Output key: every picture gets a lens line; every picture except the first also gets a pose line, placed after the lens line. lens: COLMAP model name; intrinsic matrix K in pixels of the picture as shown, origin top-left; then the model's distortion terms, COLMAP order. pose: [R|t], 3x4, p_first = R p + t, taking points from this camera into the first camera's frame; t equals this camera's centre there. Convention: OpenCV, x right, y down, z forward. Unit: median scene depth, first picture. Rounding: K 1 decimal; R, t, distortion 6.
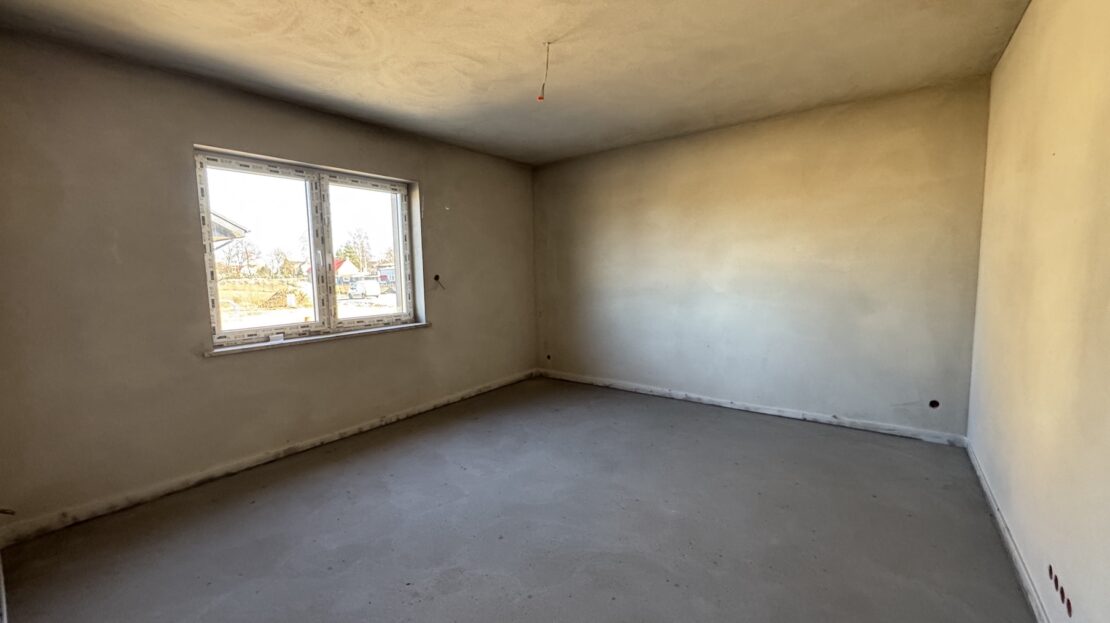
lens RADIAL K [[443.2, 0, 556.3], [0, 443.2, 308.2], [0, 0, 1]] dist [0.000038, 0.000019]
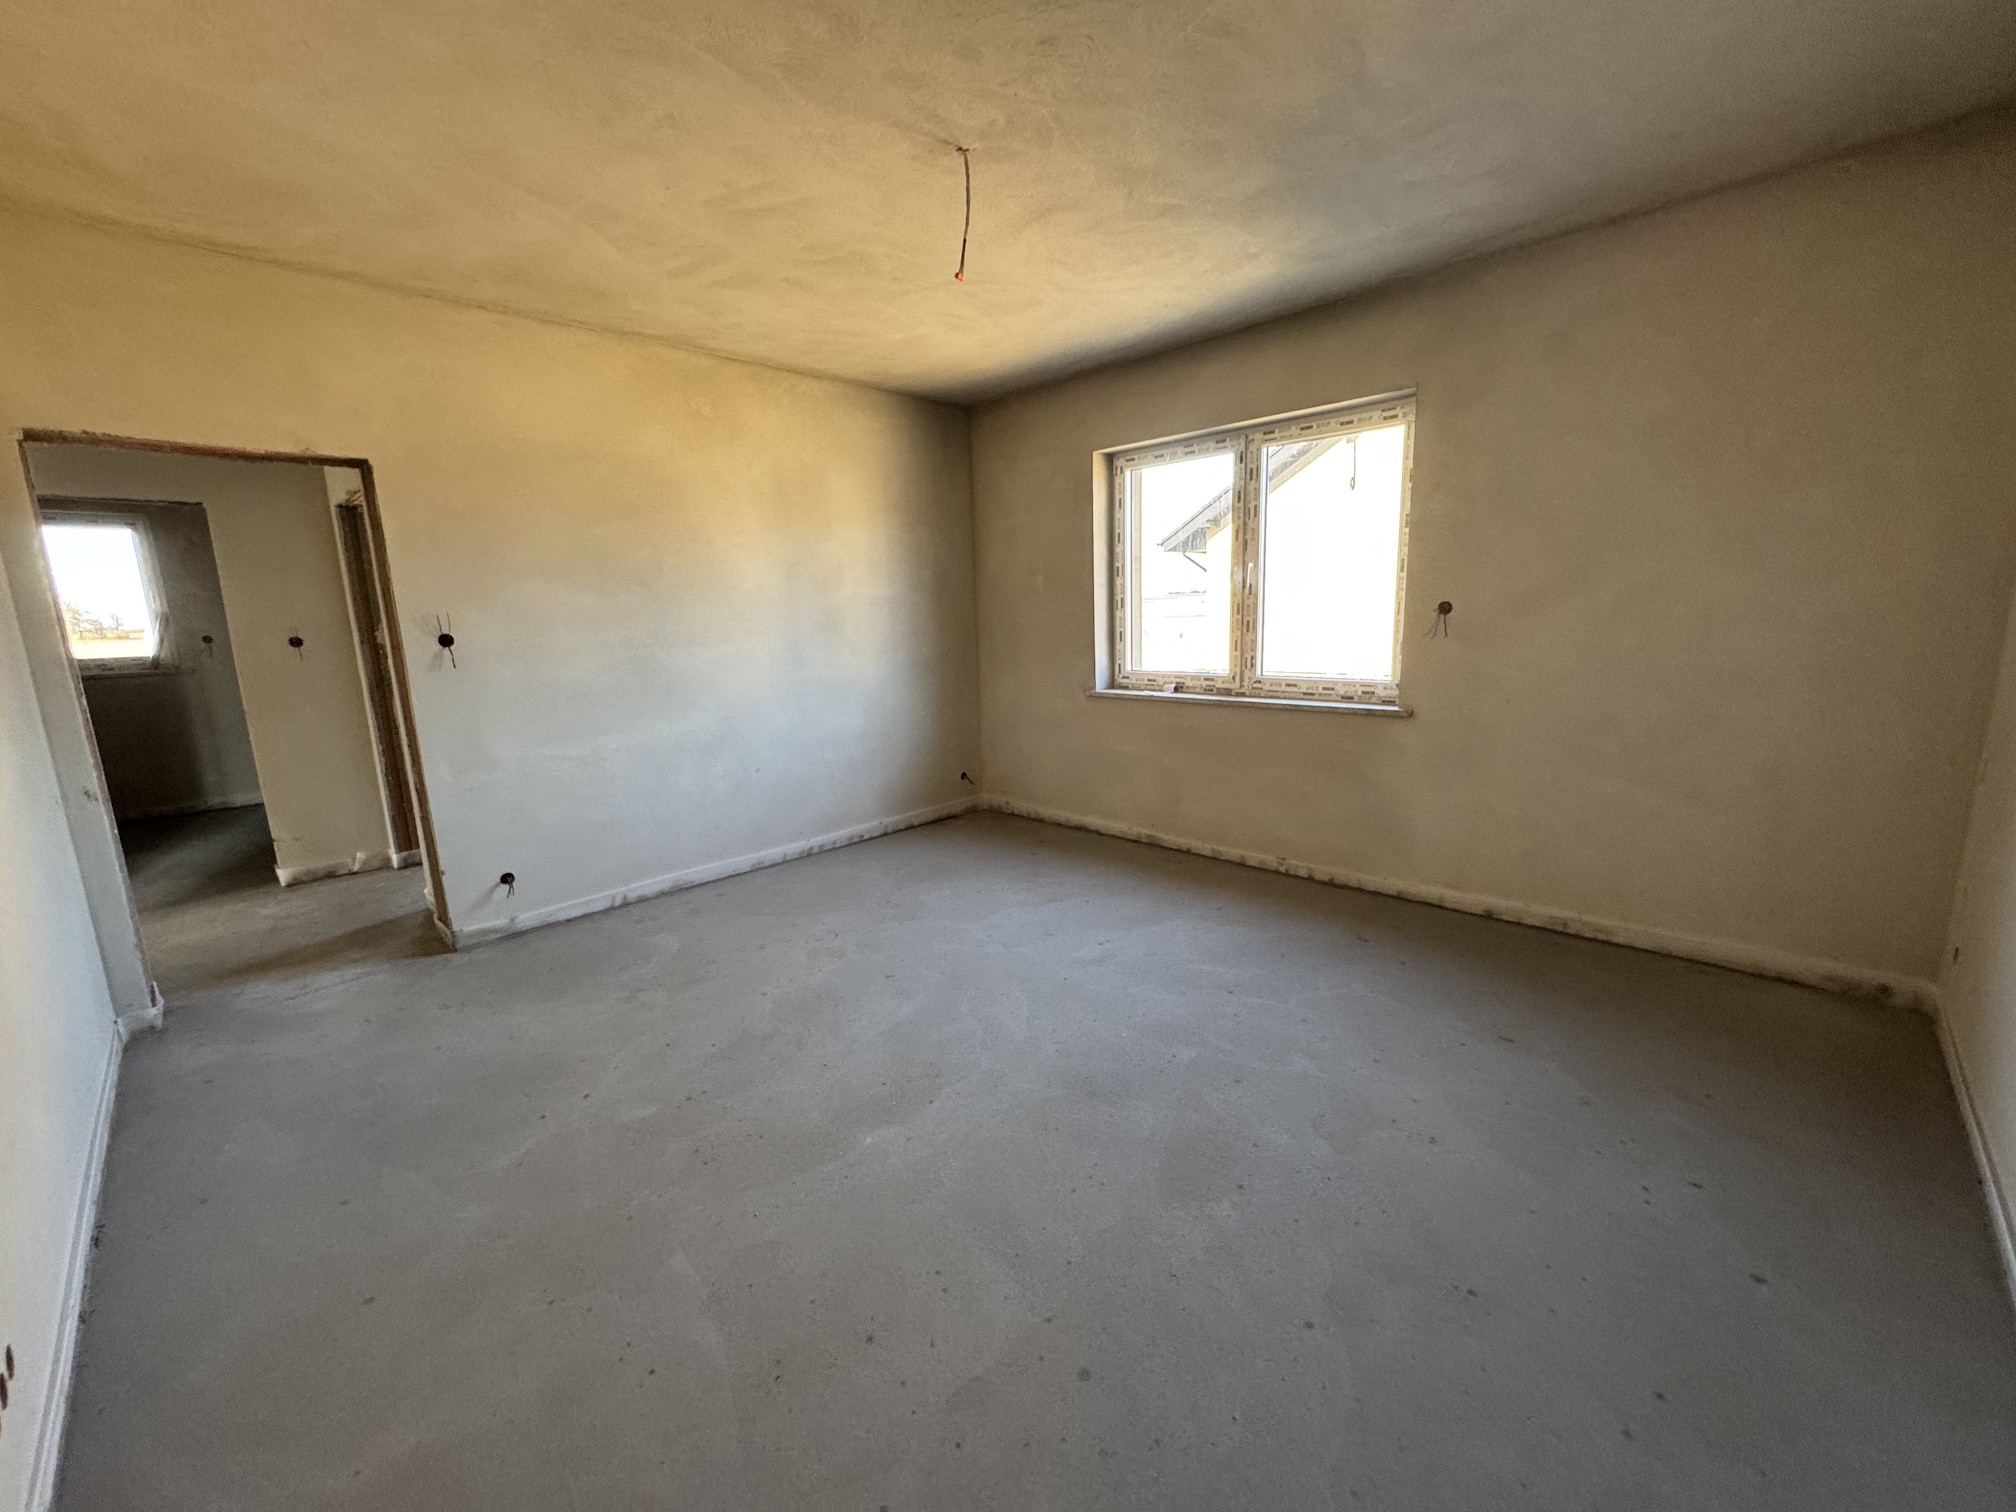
lens RADIAL K [[806.6, 0, 1003.8], [0, 806.6, 749.3], [0, 0, 1]] dist [-0.000658, 0.000116]
pose [[-0.133600, 0.194098, -0.971842, 0.674384], [-0.053974, 0.977753, 0.202698, -0.084390], [0.989564, 0.079534, -0.120152, 0.823100]]
